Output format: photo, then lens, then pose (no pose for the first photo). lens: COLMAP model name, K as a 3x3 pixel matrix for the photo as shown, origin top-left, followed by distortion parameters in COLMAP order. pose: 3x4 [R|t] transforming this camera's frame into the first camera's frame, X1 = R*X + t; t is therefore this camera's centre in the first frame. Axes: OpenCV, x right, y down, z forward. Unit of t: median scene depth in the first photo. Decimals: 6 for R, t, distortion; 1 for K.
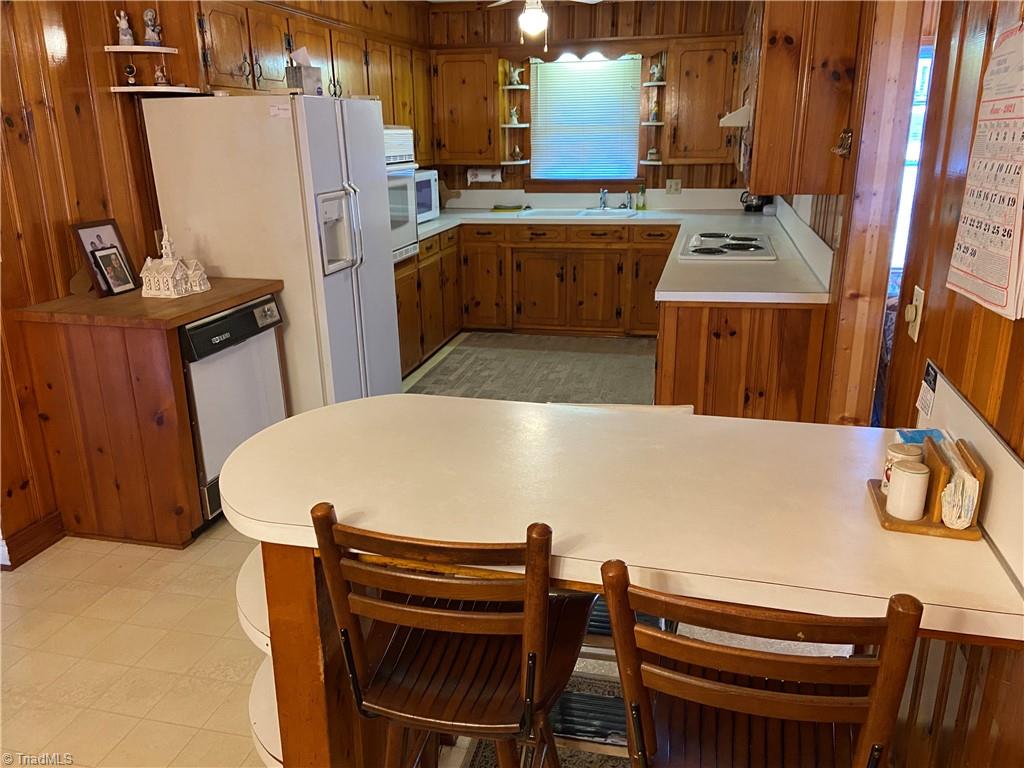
lens RADIAL K [[767.4, 0, 513.4], [0, 767.4, 375.0], [0, 0, 1]] dist [0.110246, -0.131596]
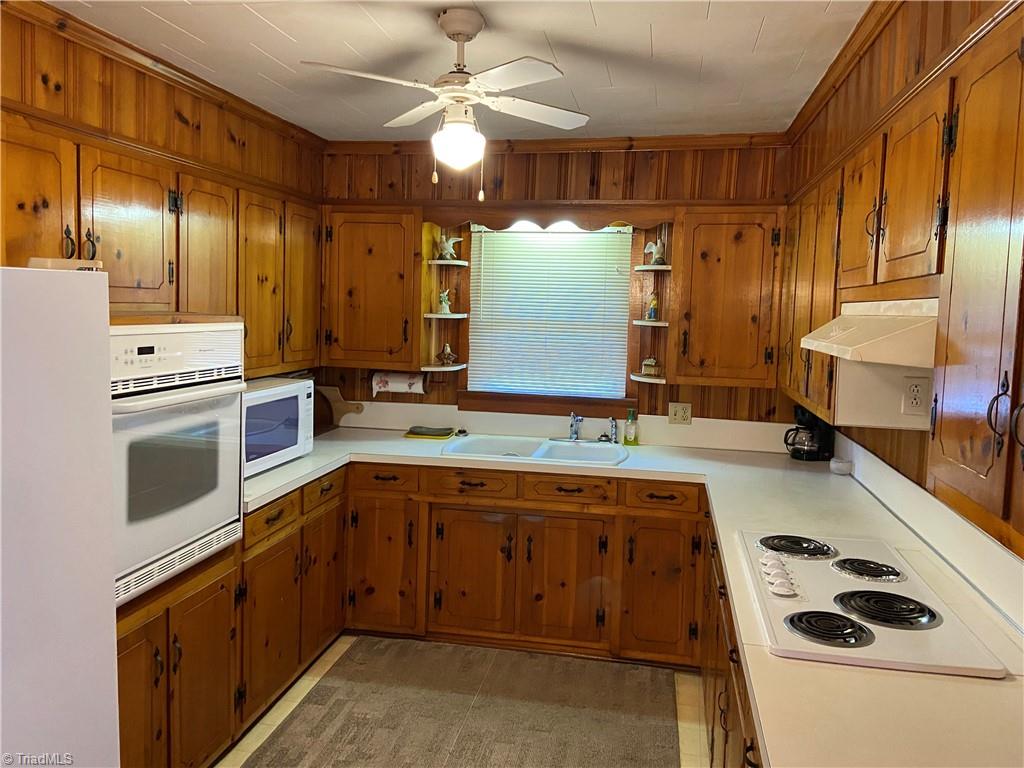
lens RADIAL K [[767.4, 0, 516.6], [0, 767.4, 382.7], [0, 0, 1]] dist [0.110246, -0.131596]
pose [[0.997809, 0.036566, 0.055133, 0.030004], [-0.024555, 0.978536, -0.204607, -0.134193], [-0.061431, 0.202805, 0.977290, 0.367191]]
